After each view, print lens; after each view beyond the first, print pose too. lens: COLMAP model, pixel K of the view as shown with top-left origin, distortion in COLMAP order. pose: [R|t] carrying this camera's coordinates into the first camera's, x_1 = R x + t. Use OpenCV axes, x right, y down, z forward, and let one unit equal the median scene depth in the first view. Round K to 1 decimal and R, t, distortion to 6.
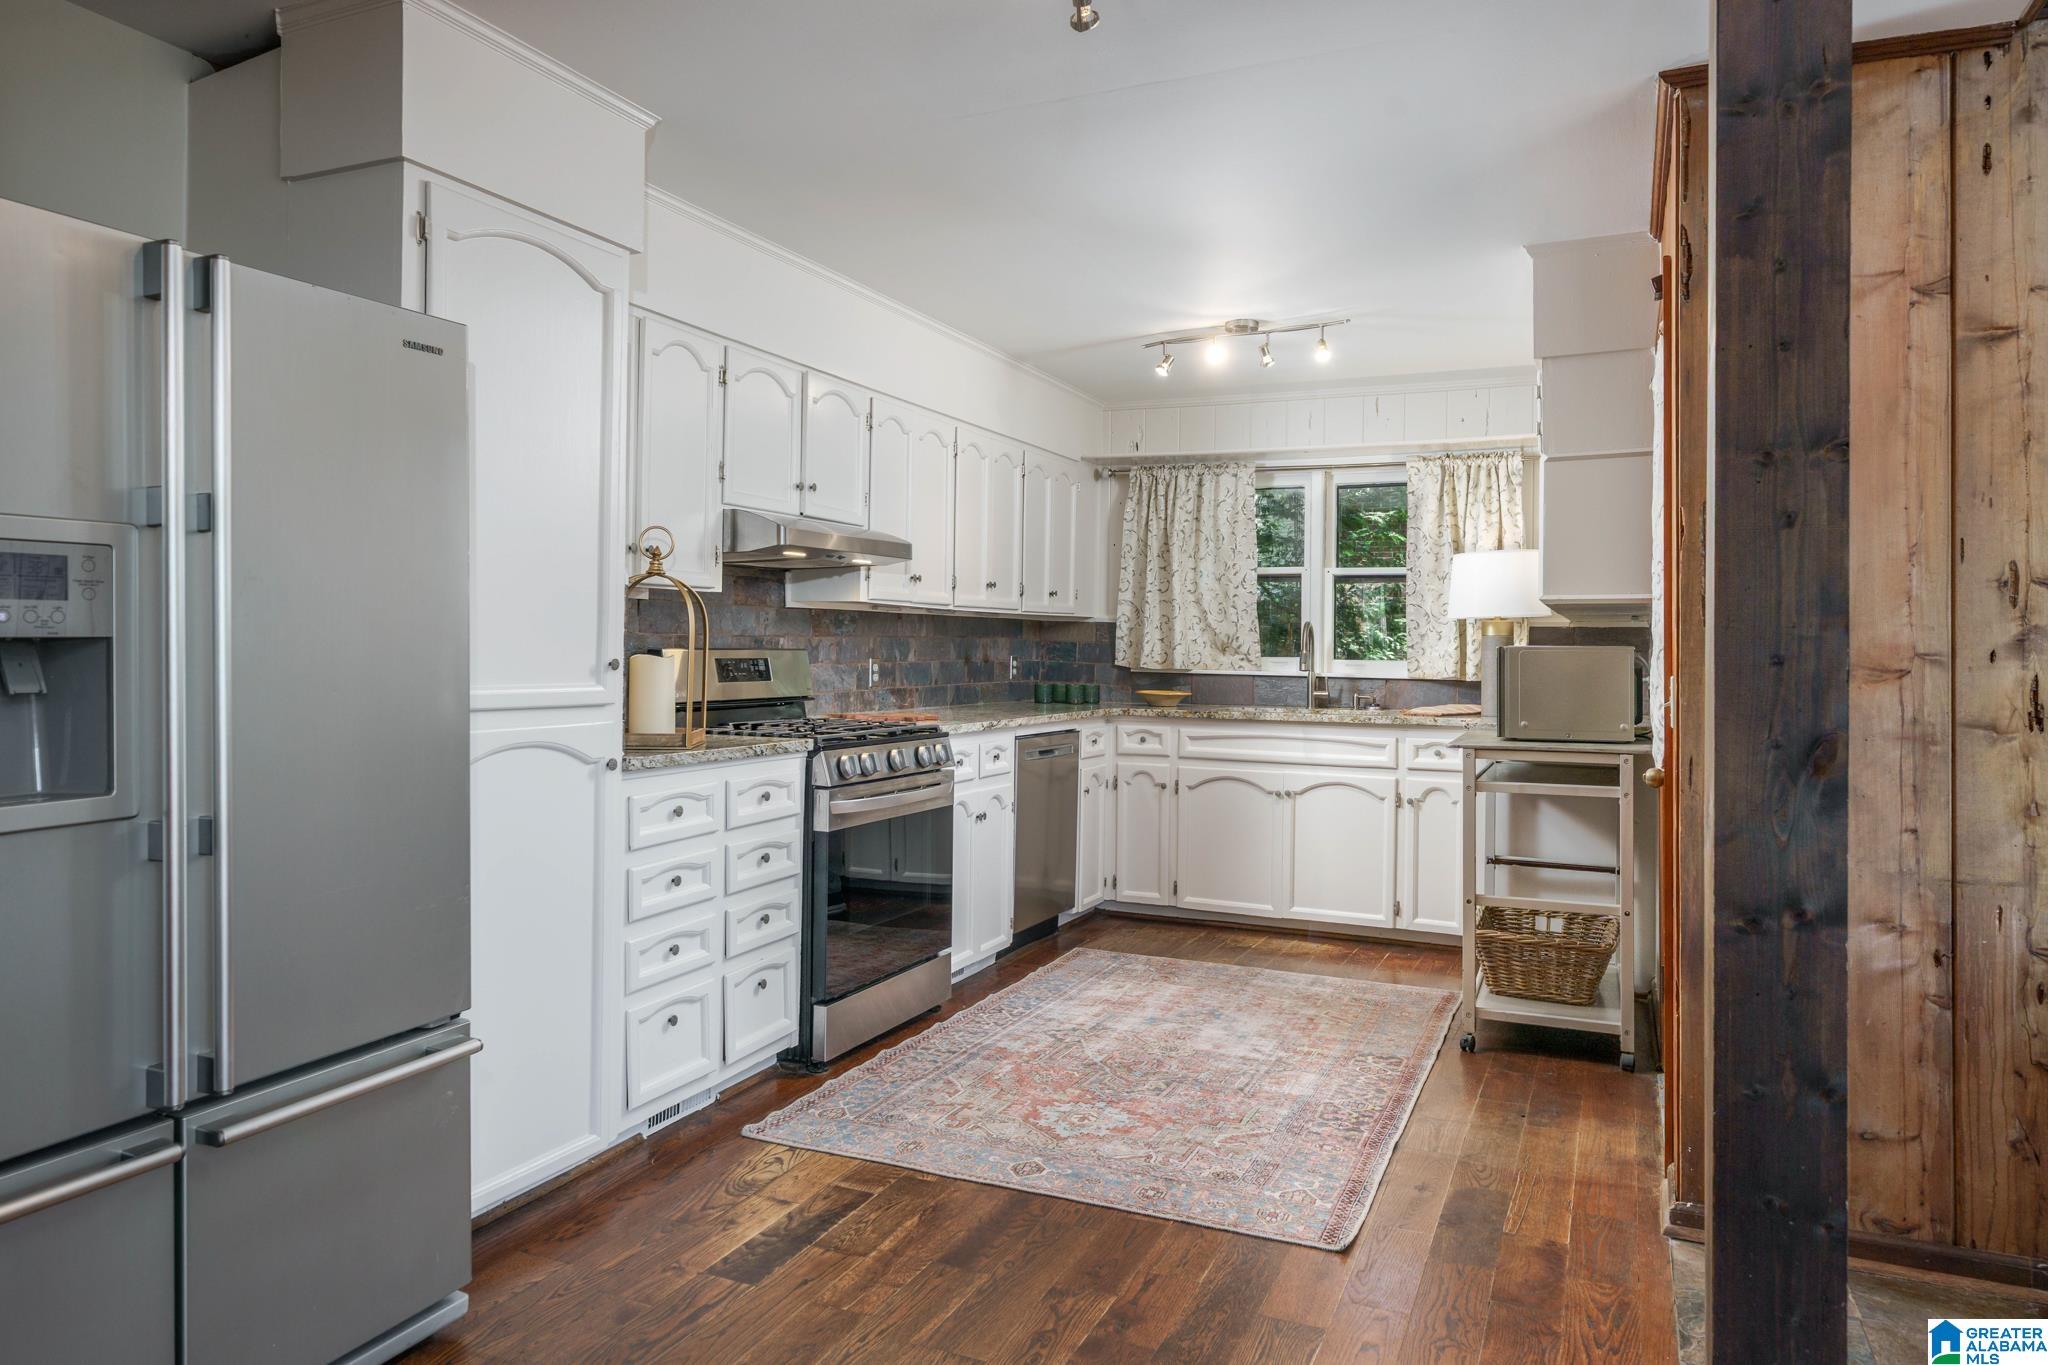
lens RADIAL K [[1313.1, 0, 1025.2], [0, 1313.1, 668.6], [0, 0, 1]] dist [0.000042, 0.000030]
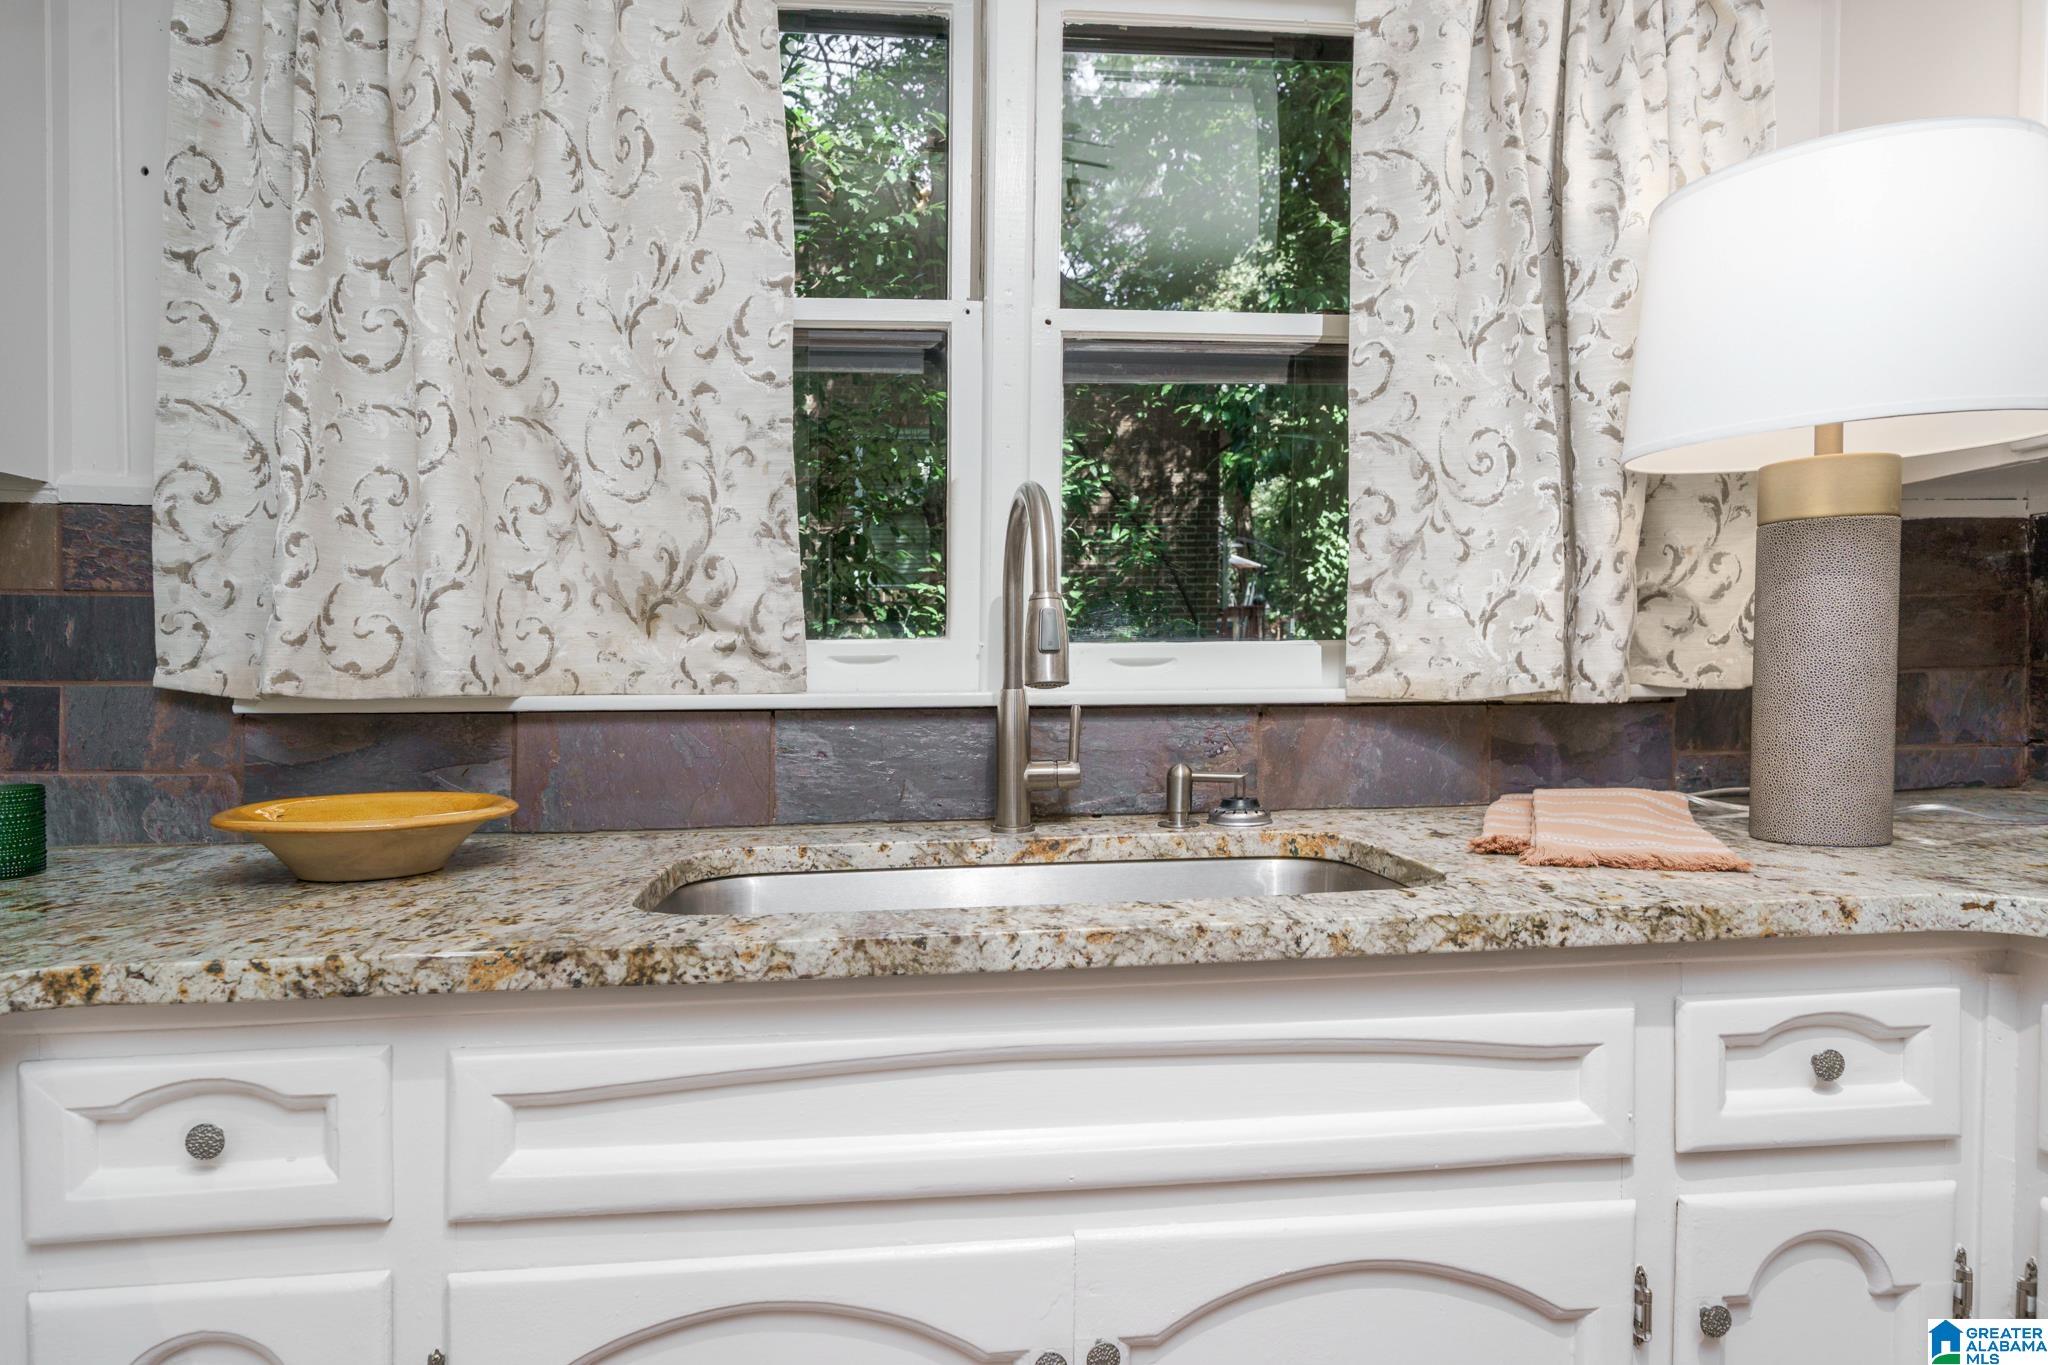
lens RADIAL K [[1240.1, 0, 1020.6], [0, 1240.1, 622.1], [0, 0, 1]] dist [0.001316, 0.000155]
pose [[0.862284, -0.005947, 0.506391, 0.093221], [0.030921, 0.998684, -0.040923, -0.000741], [-0.505481, 0.050945, 0.861333, 0.769224]]
